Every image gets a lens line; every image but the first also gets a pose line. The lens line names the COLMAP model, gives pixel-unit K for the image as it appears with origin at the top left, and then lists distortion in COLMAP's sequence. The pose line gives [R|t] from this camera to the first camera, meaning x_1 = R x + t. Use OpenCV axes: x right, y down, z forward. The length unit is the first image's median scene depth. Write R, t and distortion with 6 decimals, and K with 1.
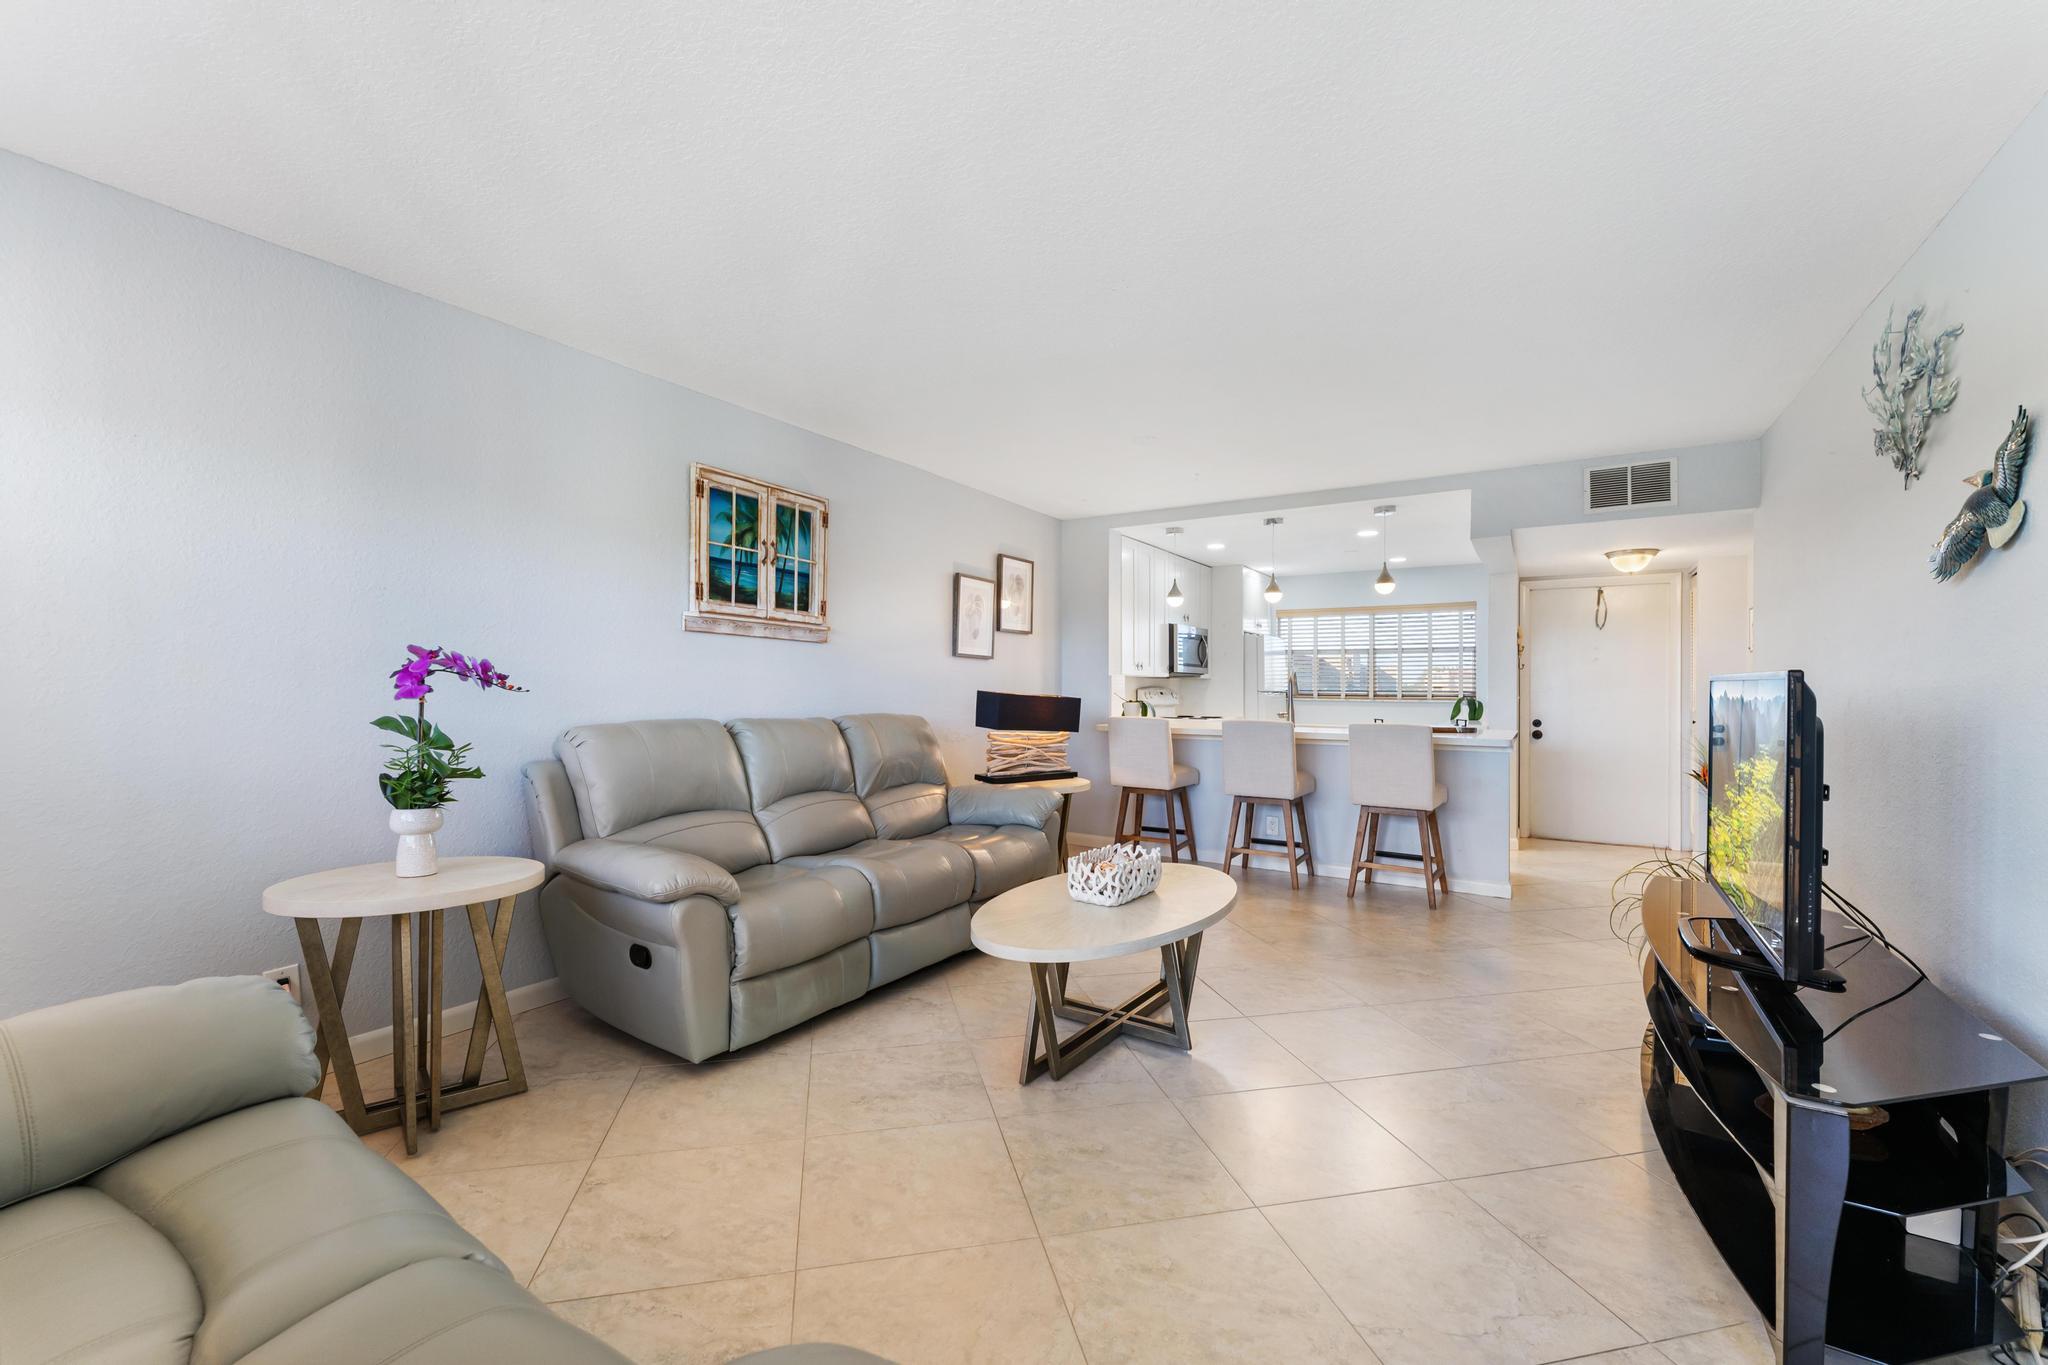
lens RADIAL K [[829.8, 0, 1016.8], [0, 829.8, 676.8], [0, 0, 1]] dist [-0.002692, 0.000666]
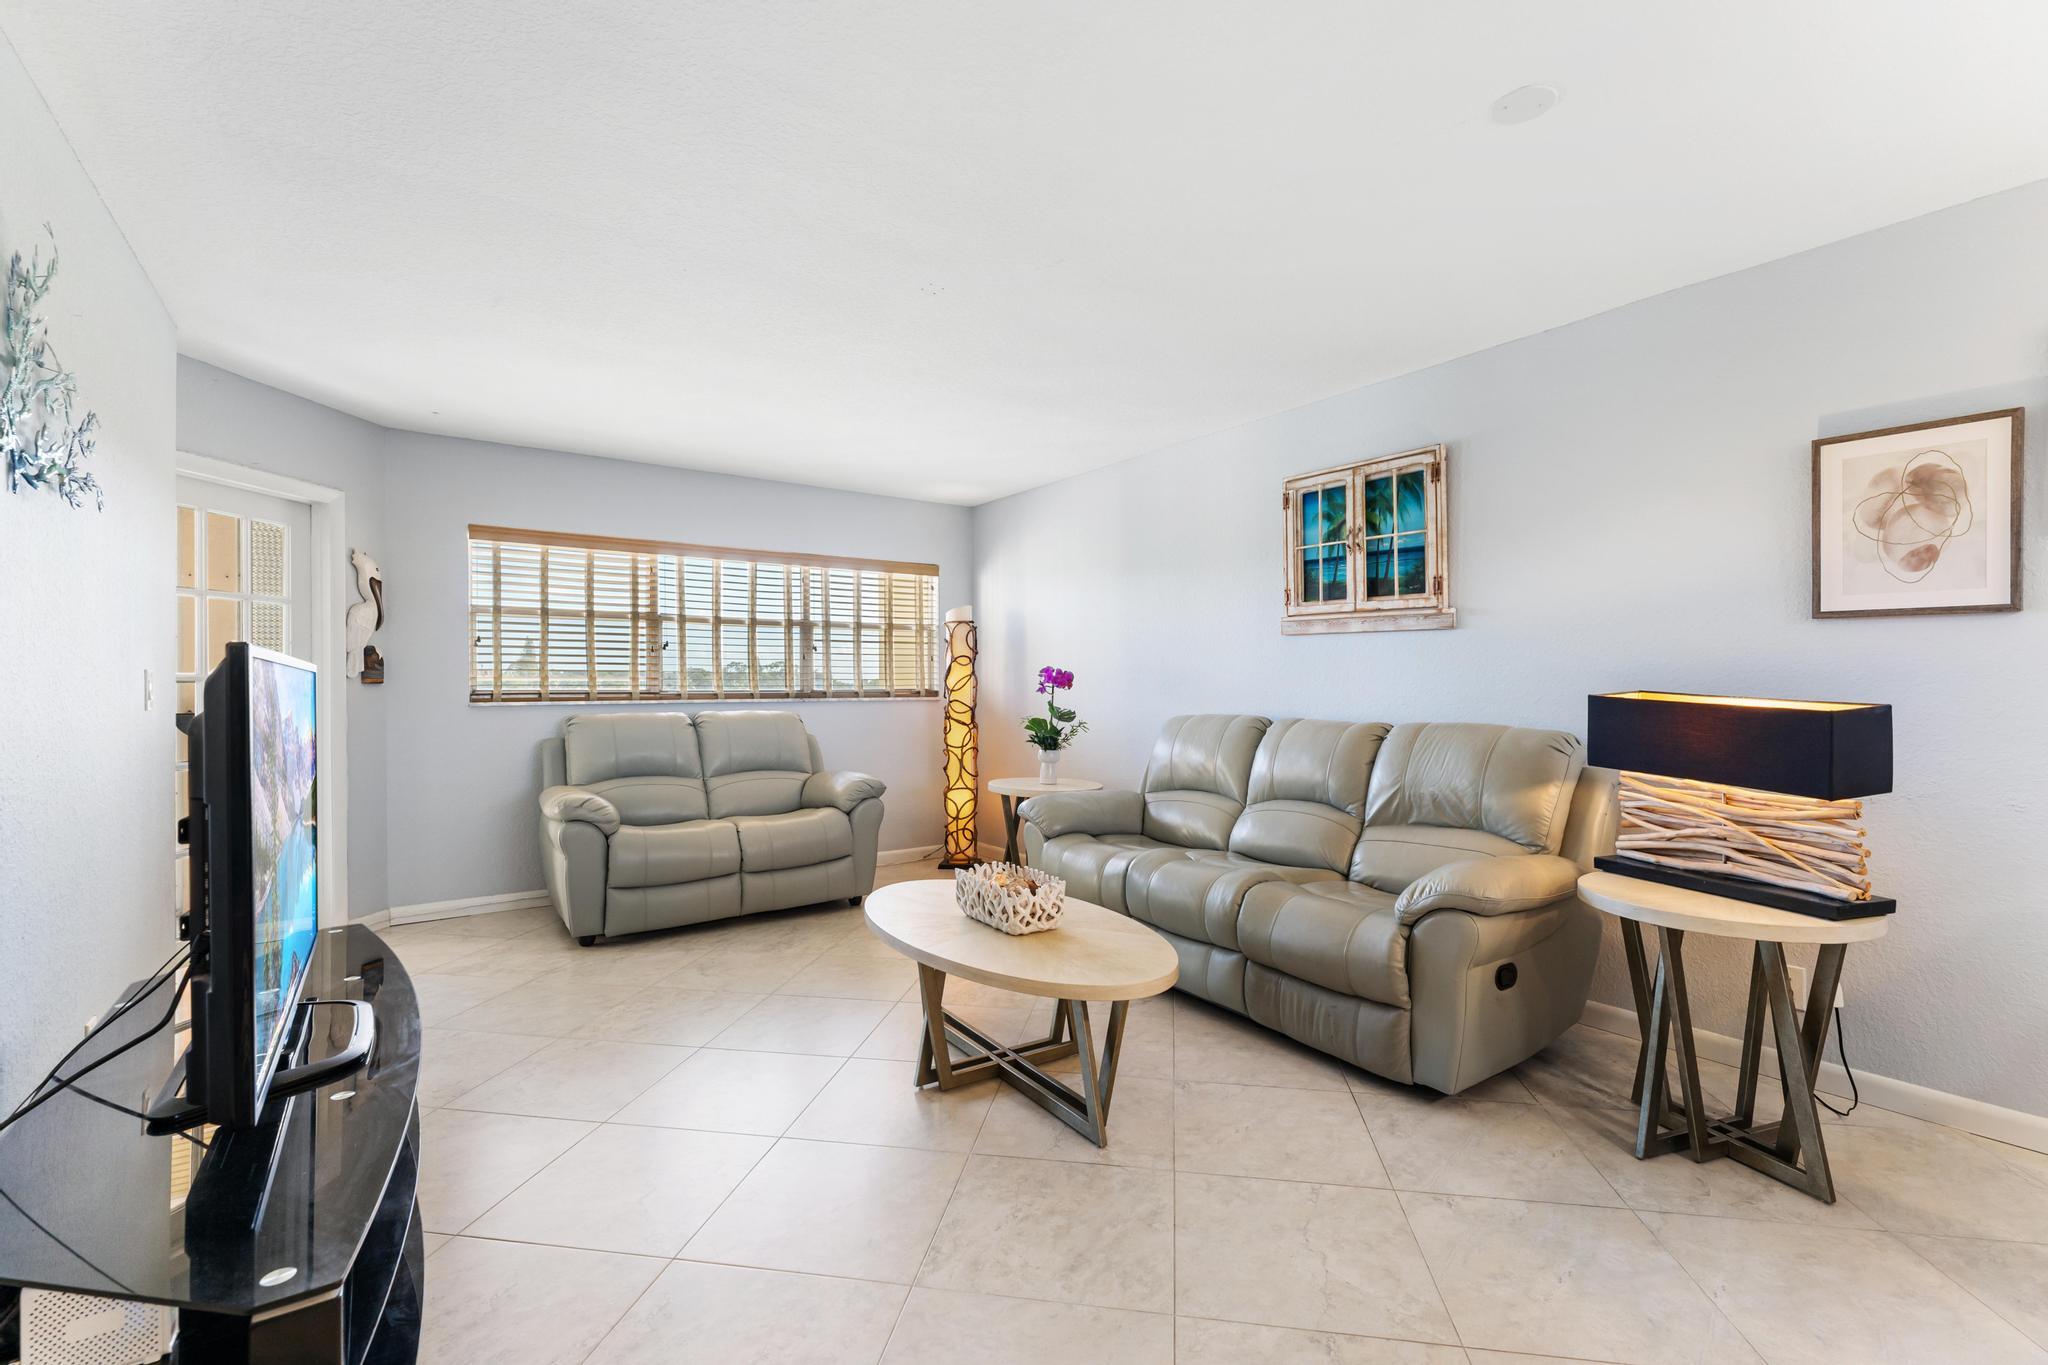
lens RADIAL K [[865.6, 0, 1017.6], [0, 865.6, 684.9], [0, 0, 1]] dist [-0.008246, 0.001710]
pose [[-0.361347, -0.009891, -0.932379, 0.628512], [0.009661, 0.999850, -0.014351, 0.017594], [0.932381, -0.014193, -0.361197, 0.872340]]
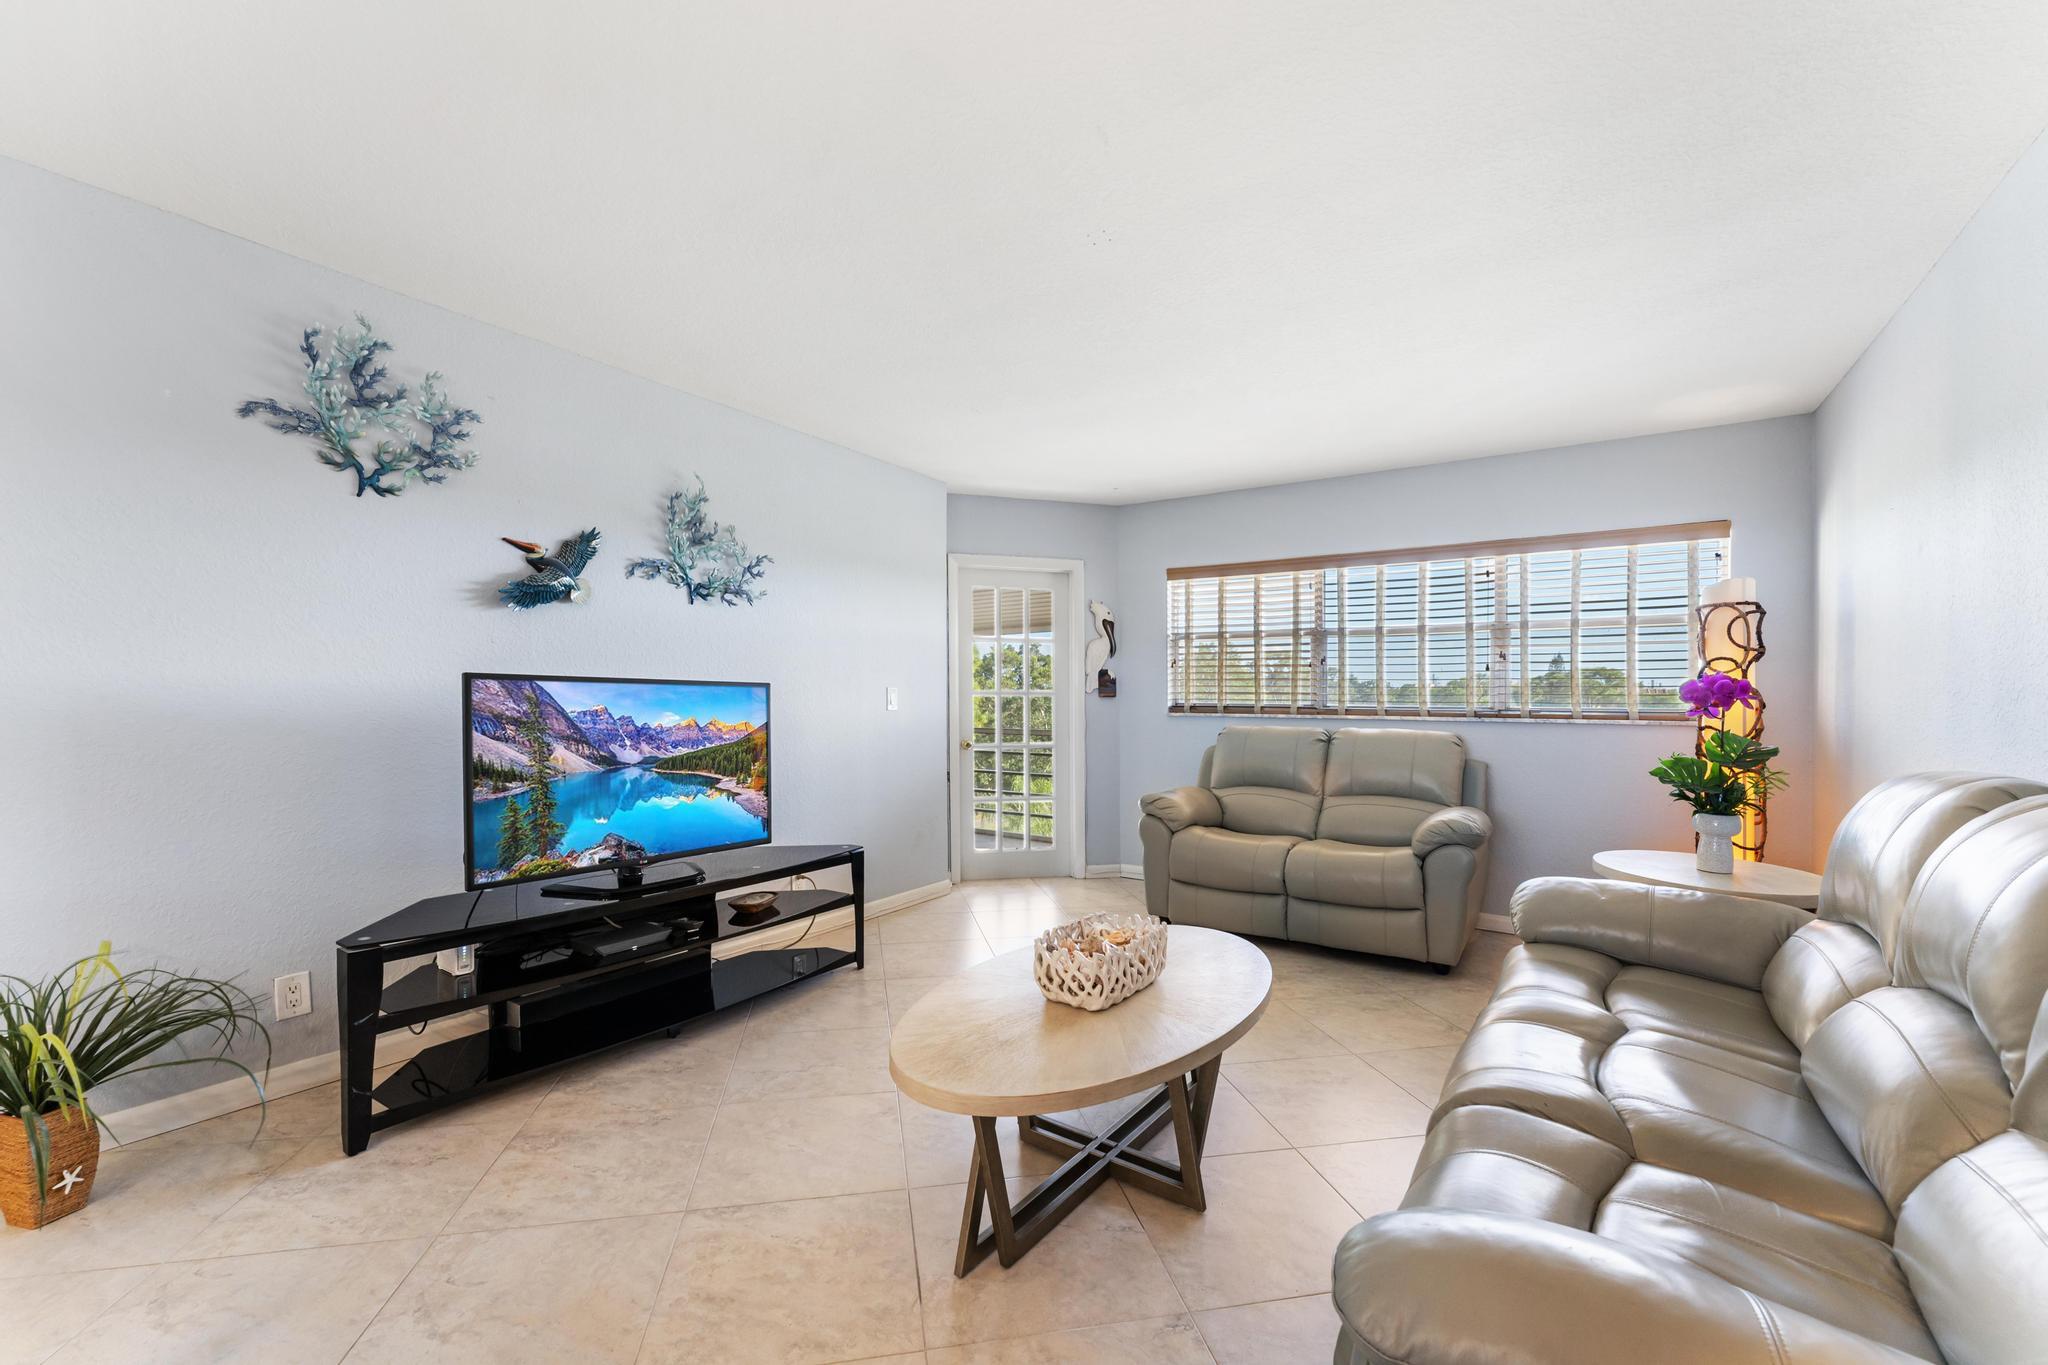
lens RADIAL K [[829.8, 0, 1026.1], [0, 829.8, 688.6], [0, 0, 1]] dist [-0.002692, 0.000666]
pose [[-0.999740, -0.017326, 0.014842, 0.116425], [-0.017663, 0.999582, -0.022879, 0.014202], [-0.014440, -0.023135, -0.999628, 1.116683]]
